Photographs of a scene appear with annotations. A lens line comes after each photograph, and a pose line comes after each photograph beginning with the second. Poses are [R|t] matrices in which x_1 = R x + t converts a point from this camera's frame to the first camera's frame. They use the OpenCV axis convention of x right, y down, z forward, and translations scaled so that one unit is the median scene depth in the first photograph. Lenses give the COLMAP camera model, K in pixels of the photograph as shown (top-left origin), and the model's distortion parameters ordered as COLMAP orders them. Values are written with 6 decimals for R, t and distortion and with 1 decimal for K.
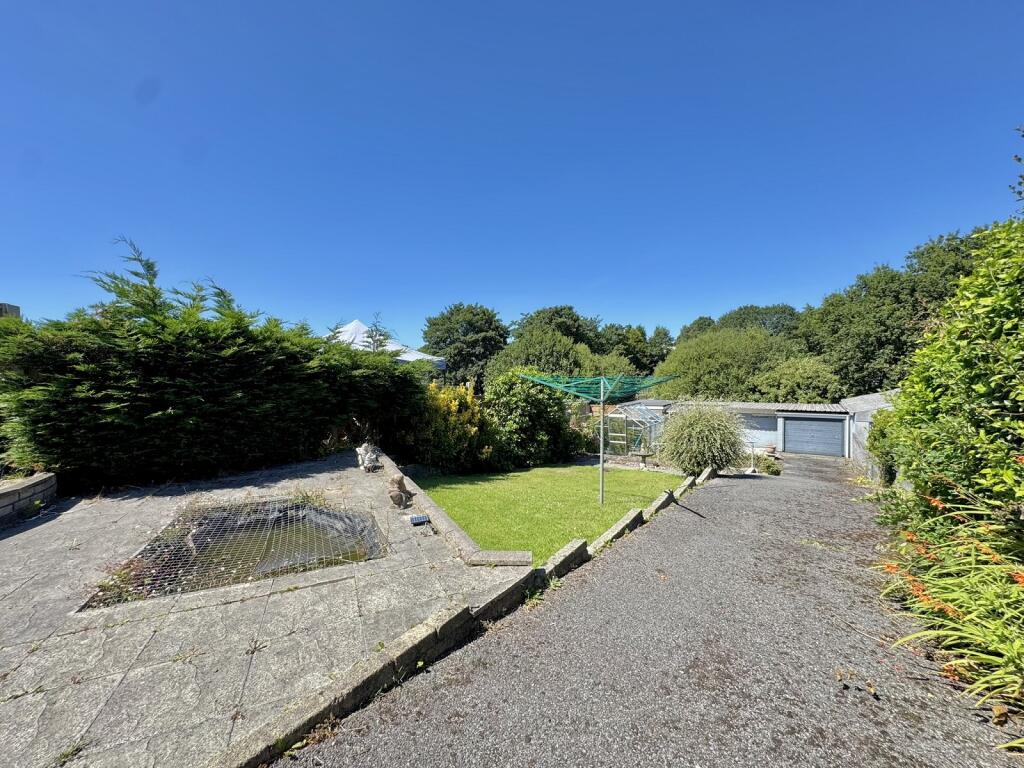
lens RADIAL K [[405.8, 0, 512.0], [0, 405.8, 384.0], [0, 0, 1]] dist [0.000328, 0.000014]
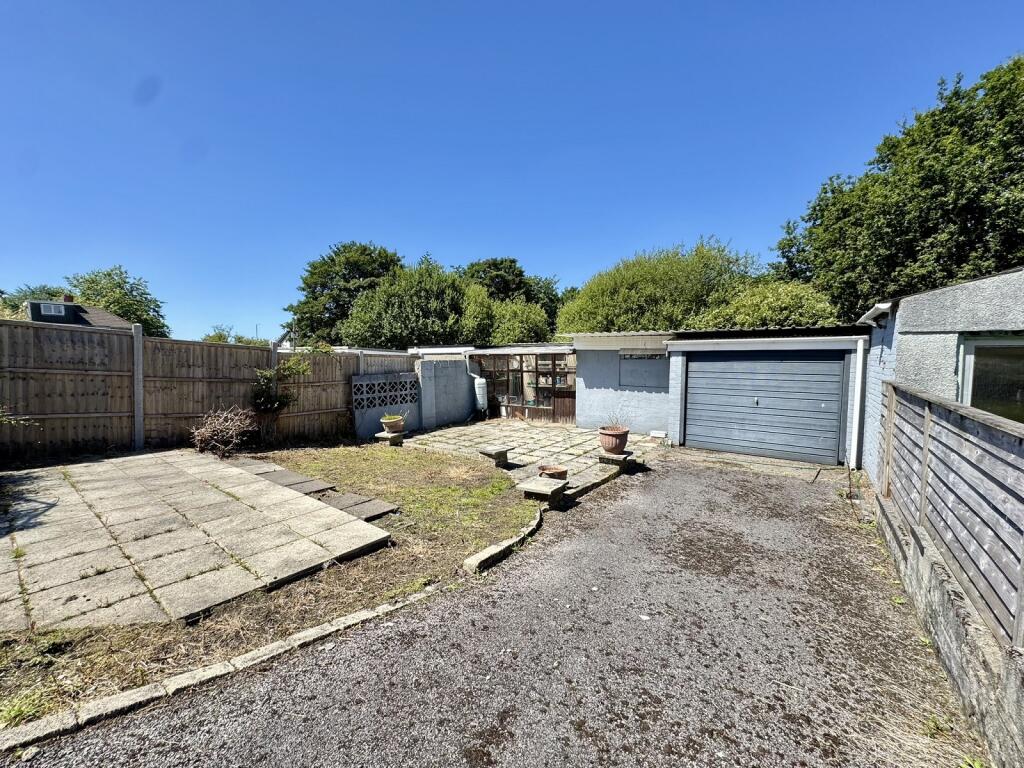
lens RADIAL K [[405.8, 0, 512.0], [0, 405.8, 384.0], [0, 0, 1]] dist [0.000328, 0.000014]
pose [[0.999873, 0.015896, 0.001015, 0.411253], [-0.015924, 0.999108, 0.039099, 0.078106], [-0.000393, -0.039110, 0.999235, 0.505320]]
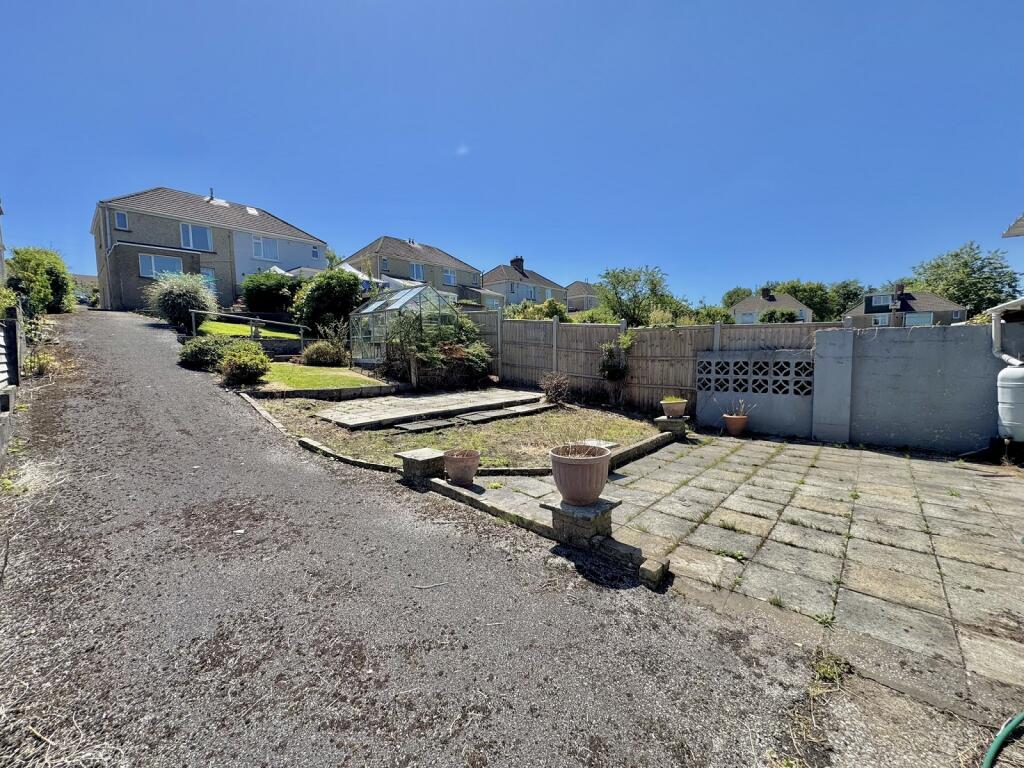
lens RADIAL K [[405.8, 0, 512.0], [0, 405.8, 384.0], [0, 0, 1]] dist [0.000328, 0.000014]
pose [[-0.096337, 0.098310, -0.990482, 0.636103], [-0.012095, 0.994921, 0.099927, 0.083357], [0.995275, 0.021607, -0.094659, 0.797517]]
